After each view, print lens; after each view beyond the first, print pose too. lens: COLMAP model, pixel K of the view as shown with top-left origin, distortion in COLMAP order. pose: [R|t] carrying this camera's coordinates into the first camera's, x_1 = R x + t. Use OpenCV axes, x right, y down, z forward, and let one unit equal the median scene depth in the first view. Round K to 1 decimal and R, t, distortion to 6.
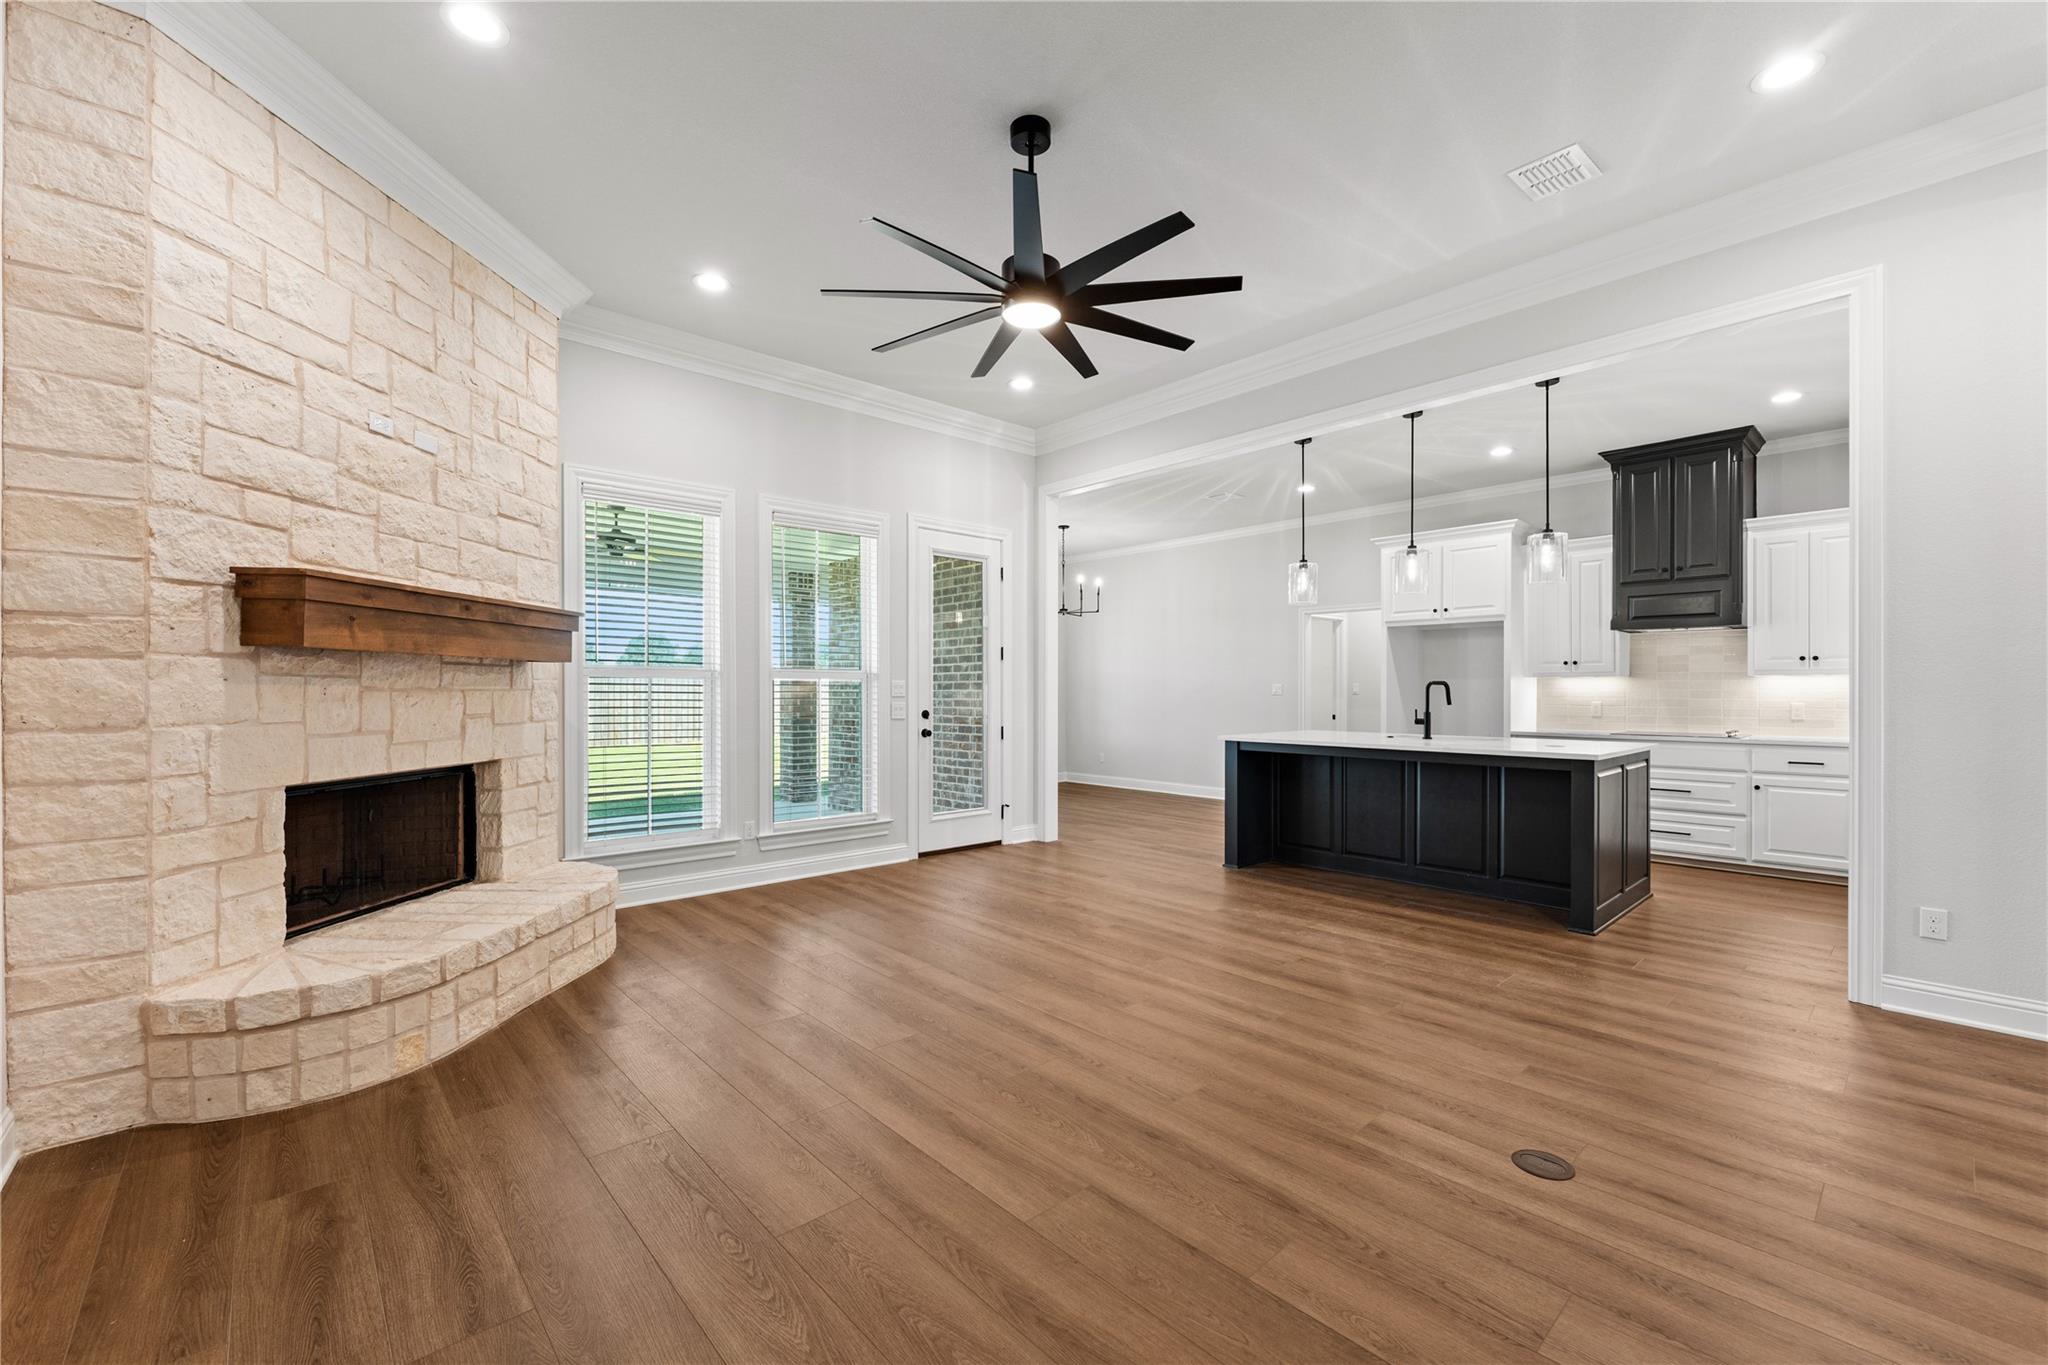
lens RADIAL K [[841.1, 0, 1024.9], [0, 841.1, 689.8], [0, 0, 1]] dist [-0.000448, 0.000020]
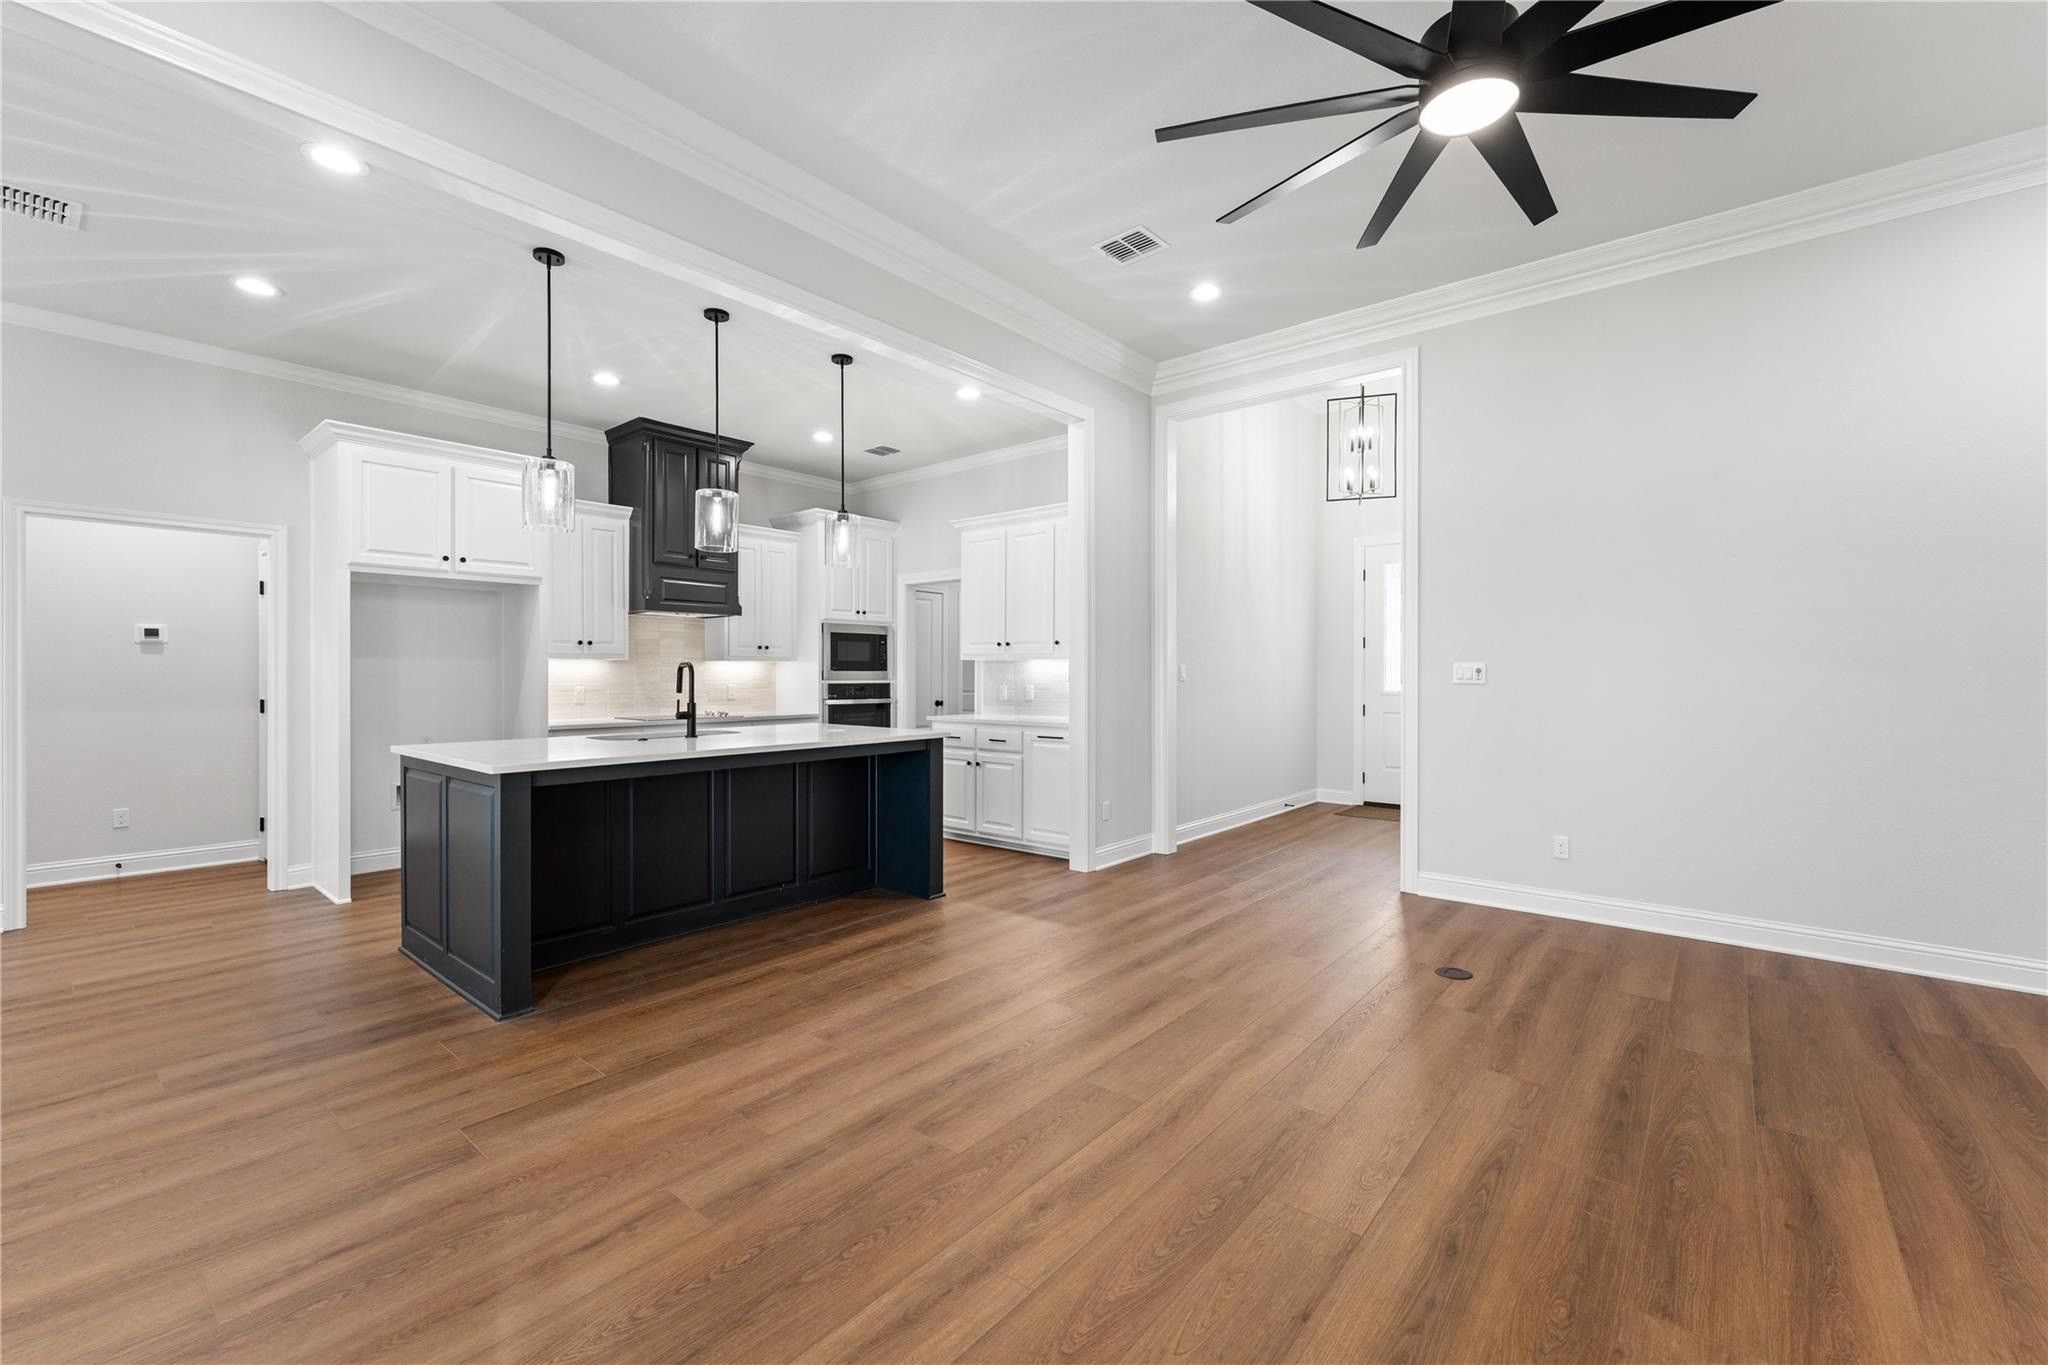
lens RADIAL K [[840.1, 0, 1031.2], [0, 840.1, 676.8], [0, 0, 1]] dist [0.001133, 0.000221]
pose [[-0.148119, -0.006249, 0.988950, -0.316457], [-0.001240, 0.999980, 0.006133, -0.002759], [-0.988969, -0.000318, -0.148124, 0.764323]]
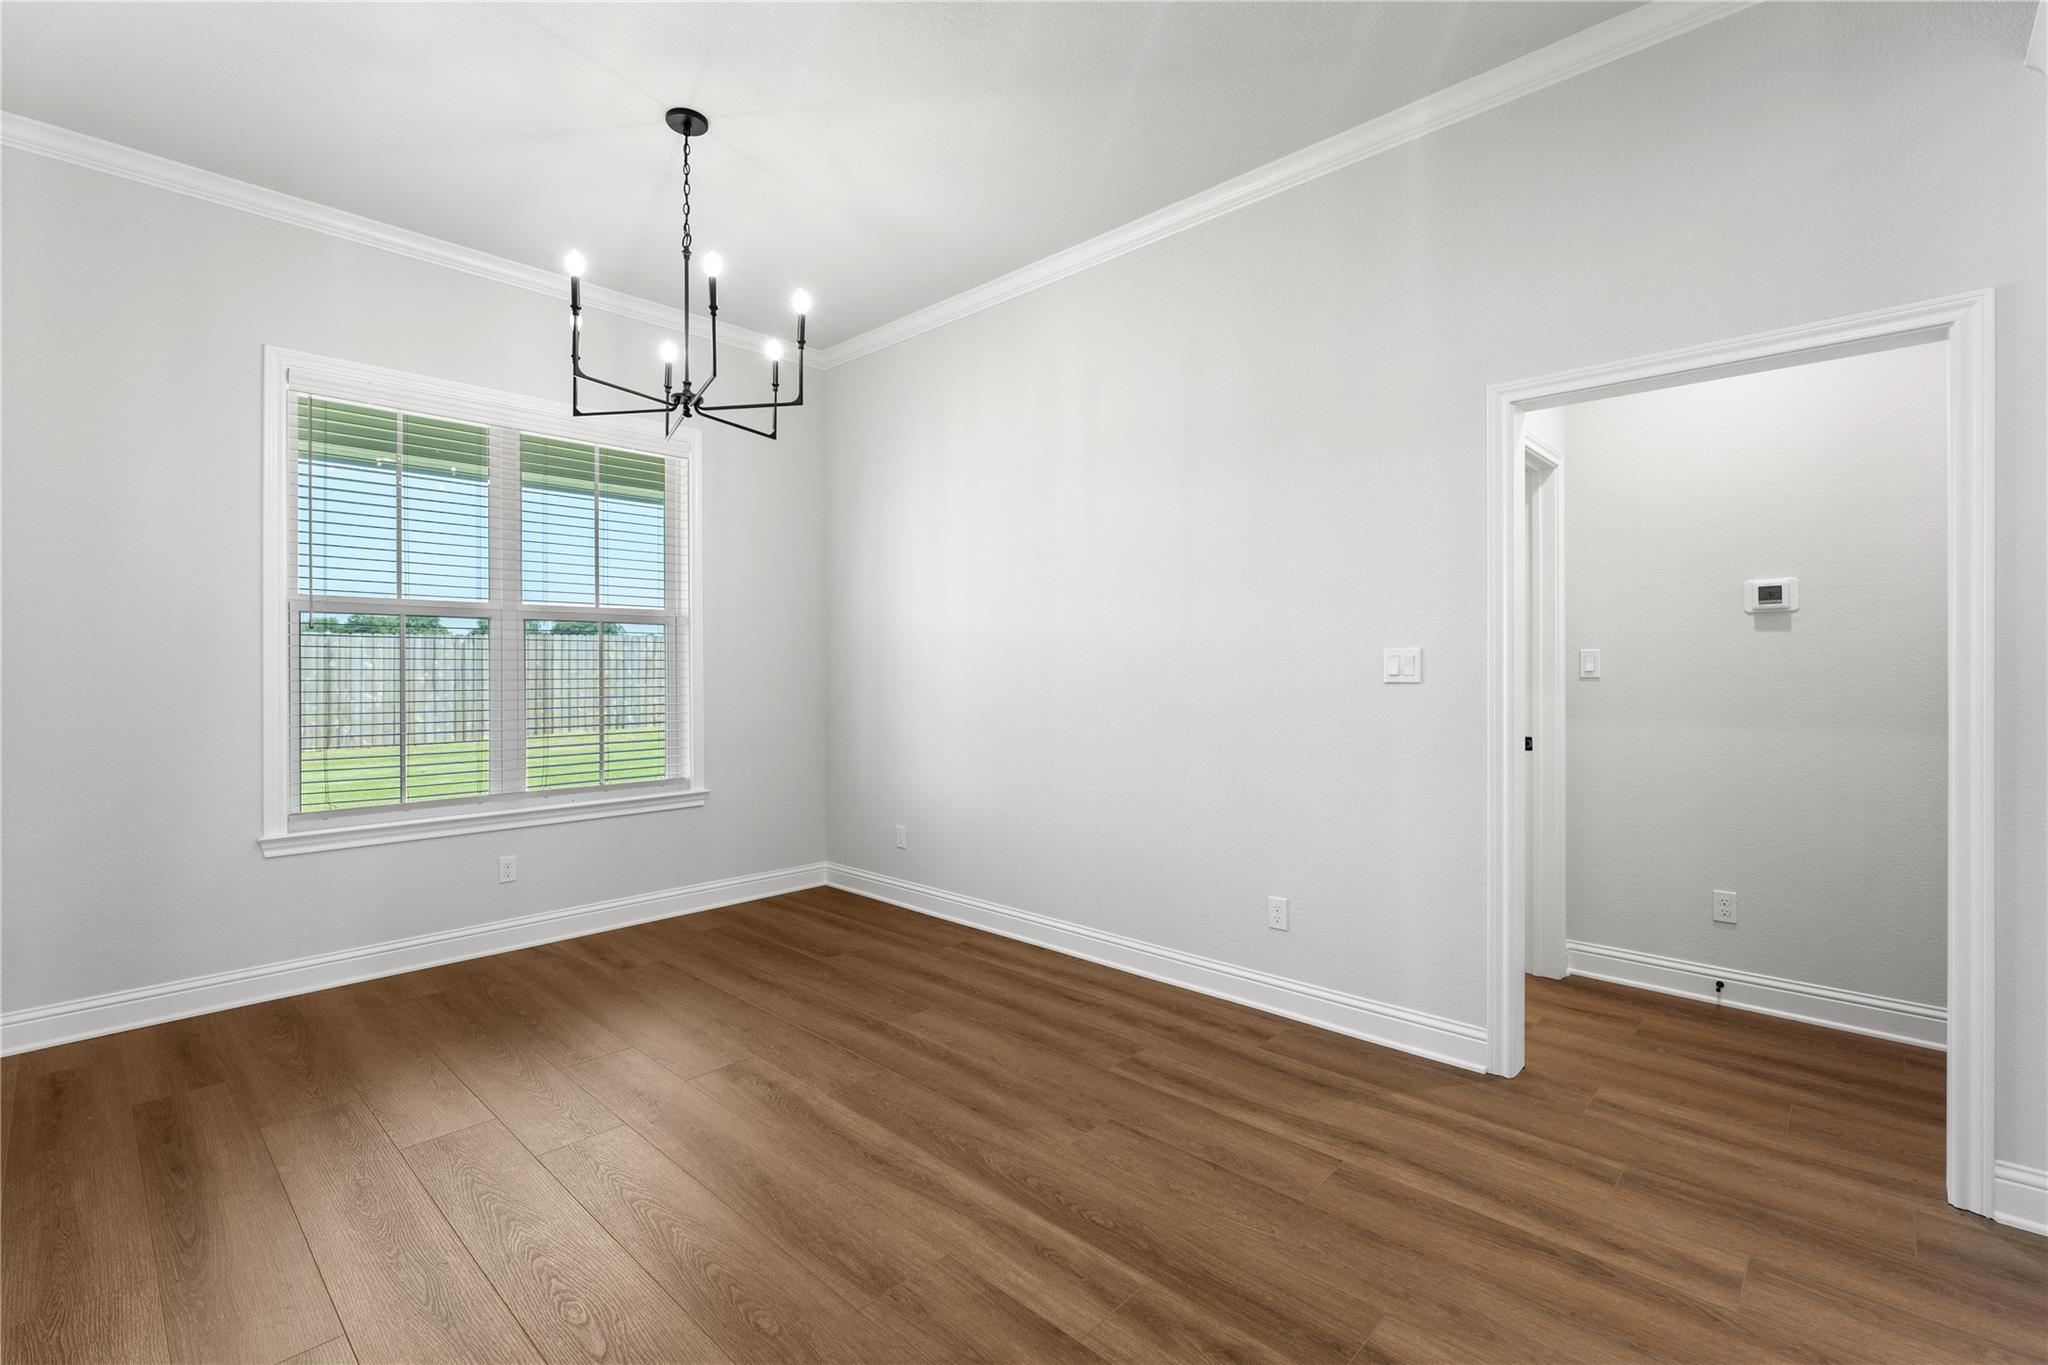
lens RADIAL K [[887.4, 0, 1024.7], [0, 887.4, 679.1], [0, 0, 1]] dist [-0.000073, -0.001081]
pose [[0.995855, -0.011751, 0.090190, 0.210100], [0.011360, 0.999924, 0.004850, 0.001150], [-0.090240, -0.003805, 0.995913, 1.062311]]
